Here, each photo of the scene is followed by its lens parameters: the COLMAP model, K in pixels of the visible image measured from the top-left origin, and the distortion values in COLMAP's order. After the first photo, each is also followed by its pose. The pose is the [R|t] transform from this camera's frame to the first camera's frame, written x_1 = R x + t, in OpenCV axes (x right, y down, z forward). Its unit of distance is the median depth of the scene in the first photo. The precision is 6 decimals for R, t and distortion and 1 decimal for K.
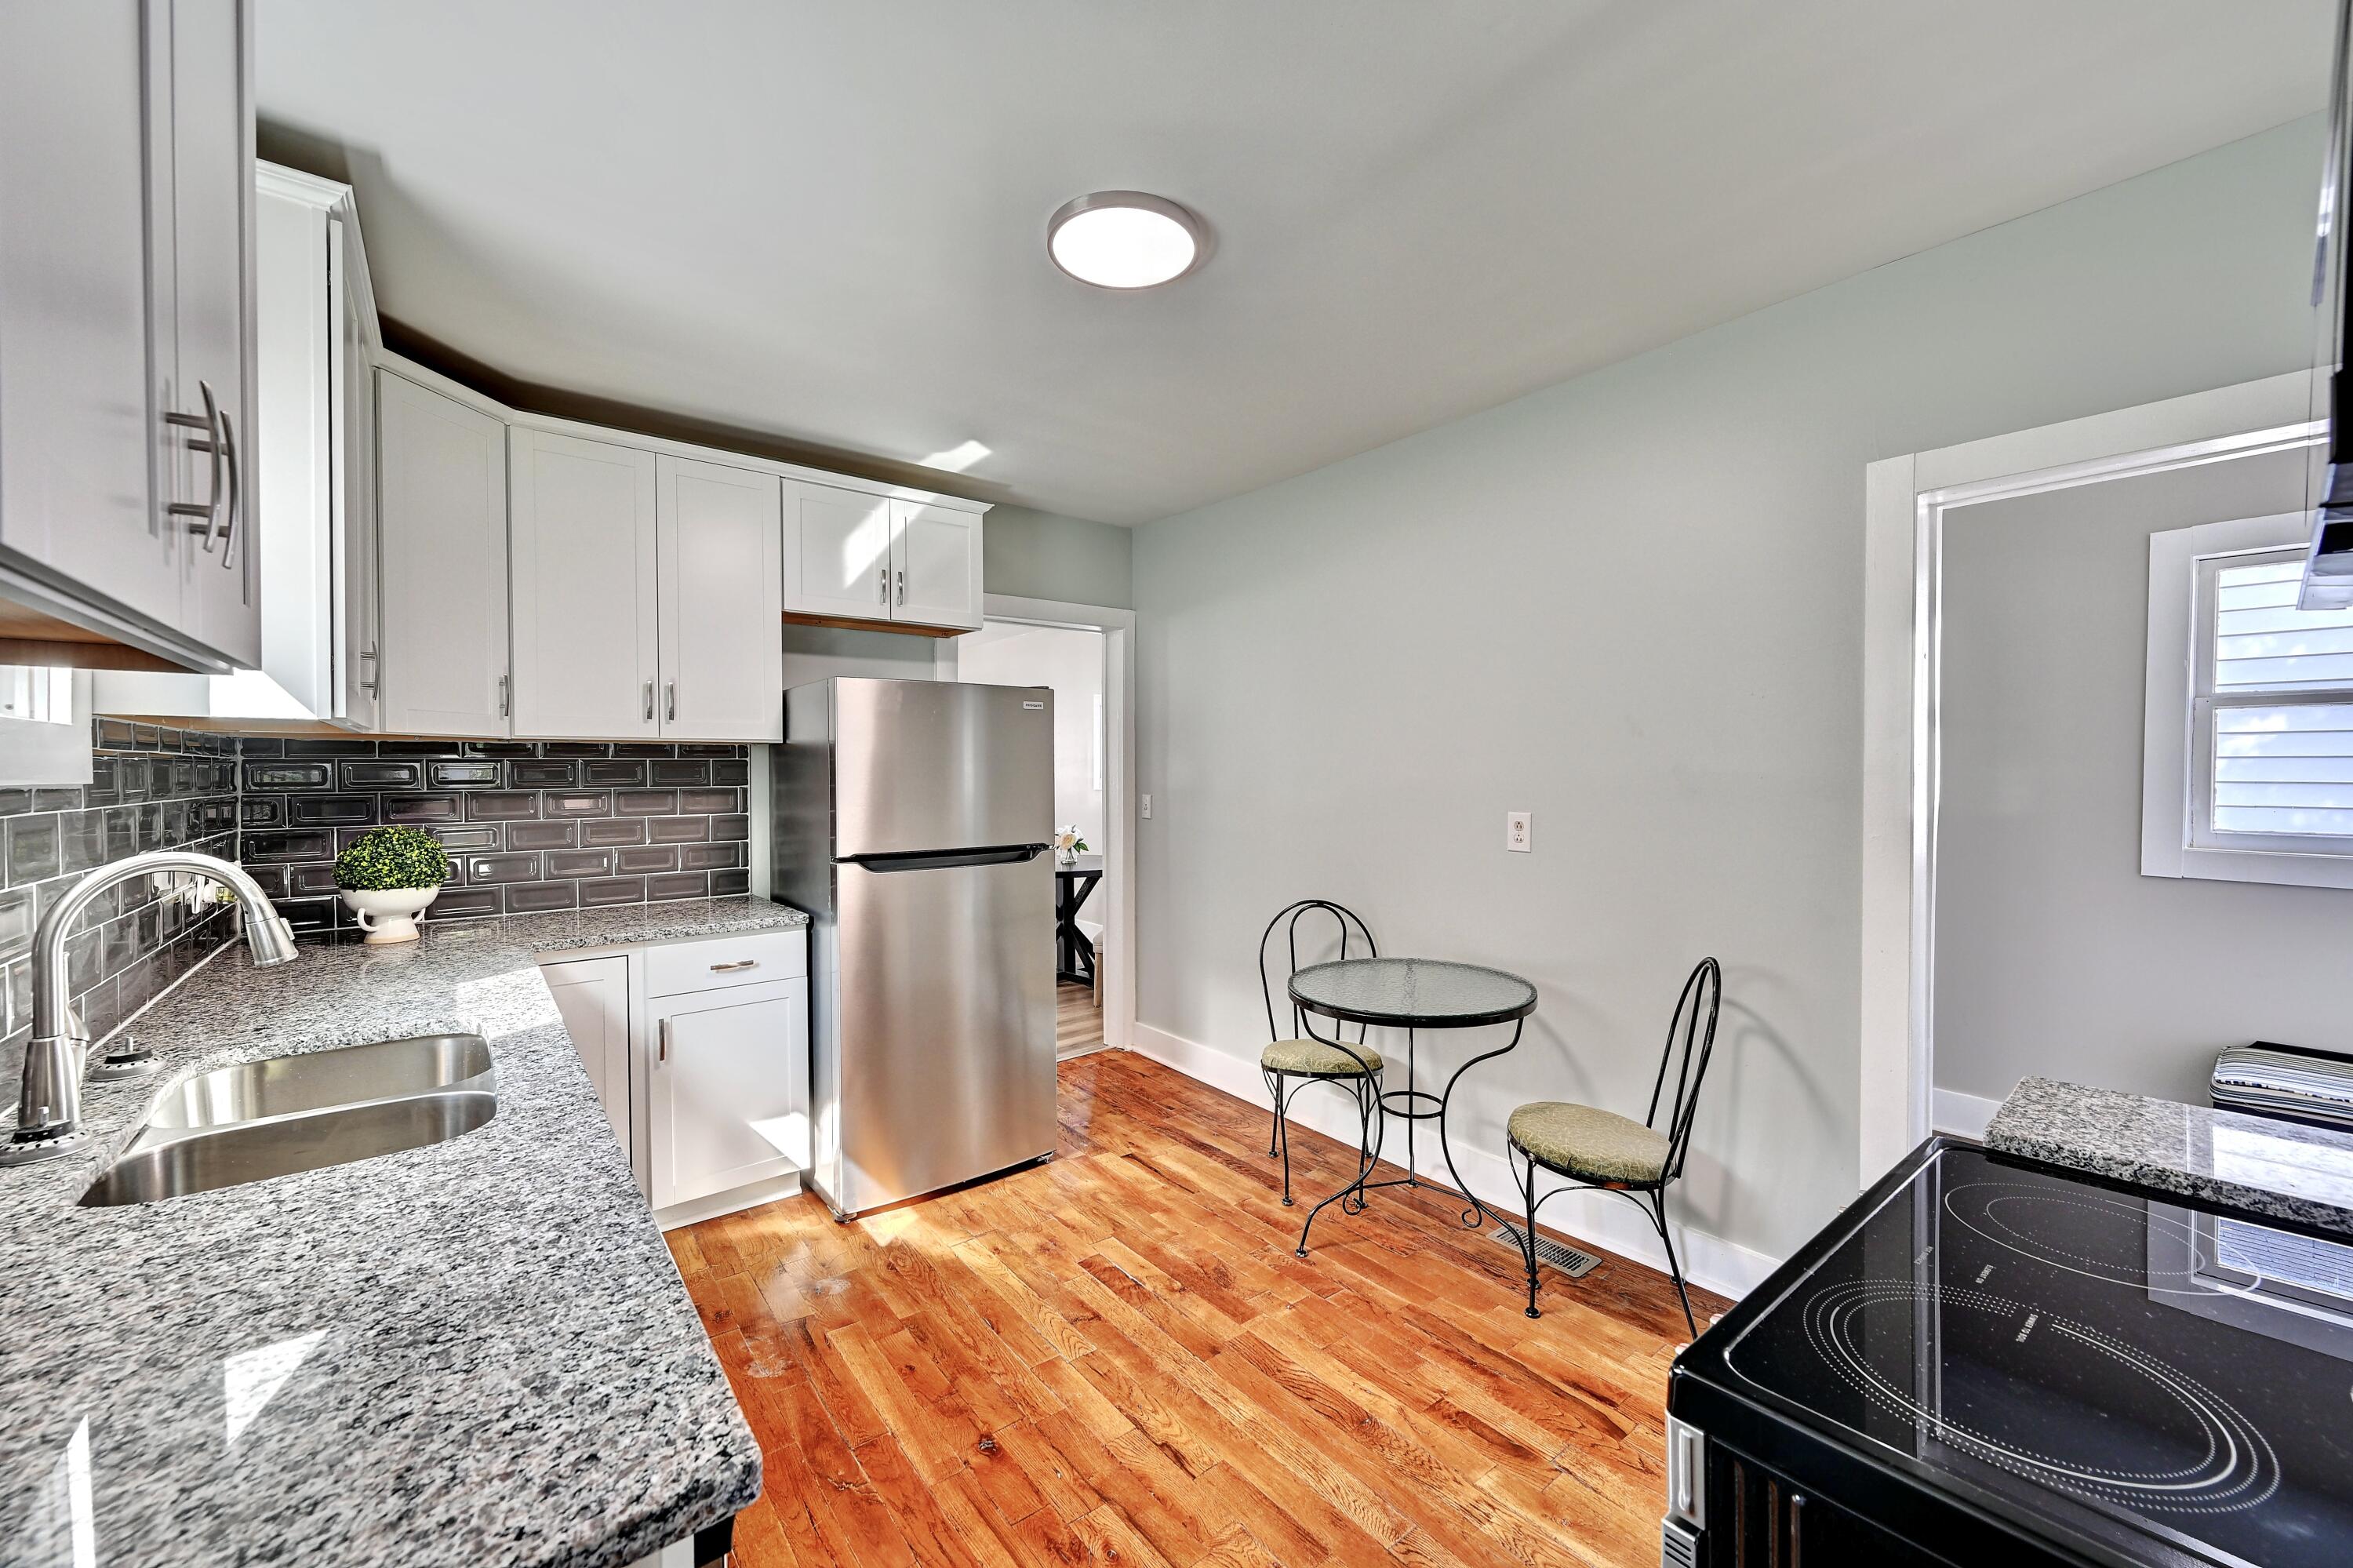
lens RADIAL K [[924.6, 0, 1176.7], [0, 924.6, 765.6], [0, 0, 1]] dist [0.000231, -0.000113]
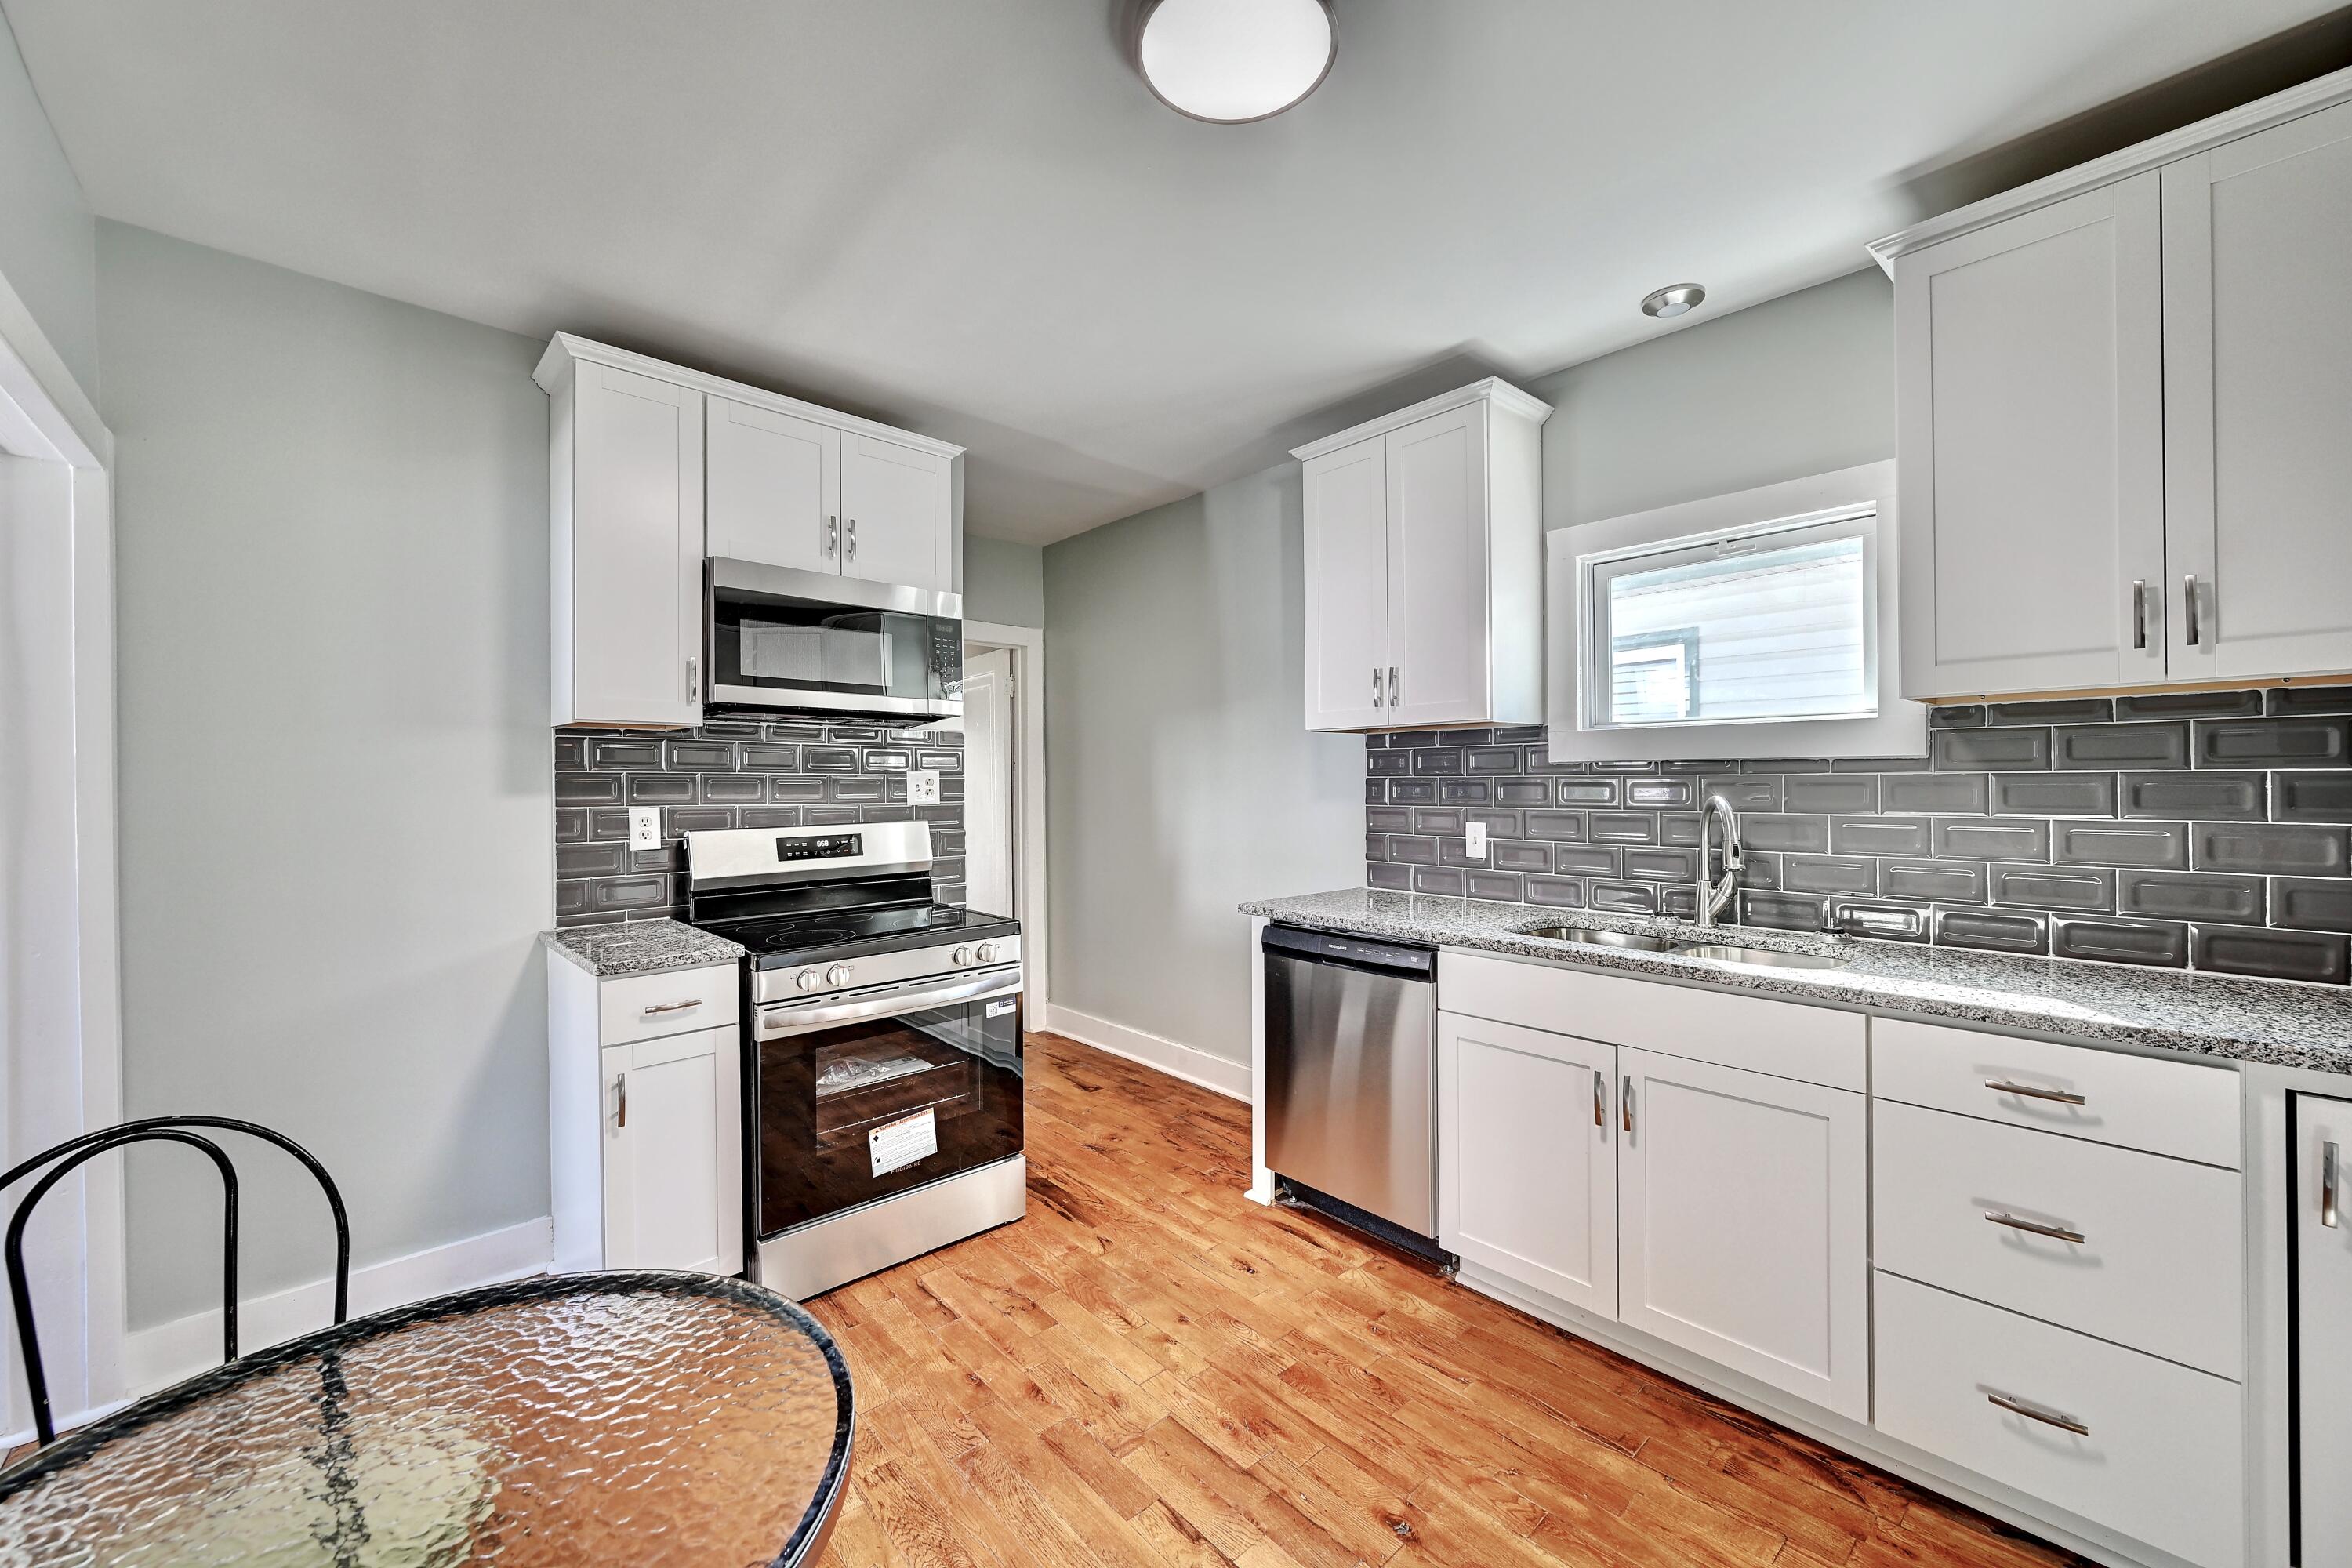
lens RADIAL K [[924.2, 0, 1177.4], [0, 924.2, 781.2], [0, 0, 1]] dist [0.000231, -0.000113]
pose [[-0.998151, 0.013471, -0.059267, 0.048416], [0.012349, 0.999738, 0.019249, 0.014422], [0.059511, 0.018481, -0.998057, 1.992616]]
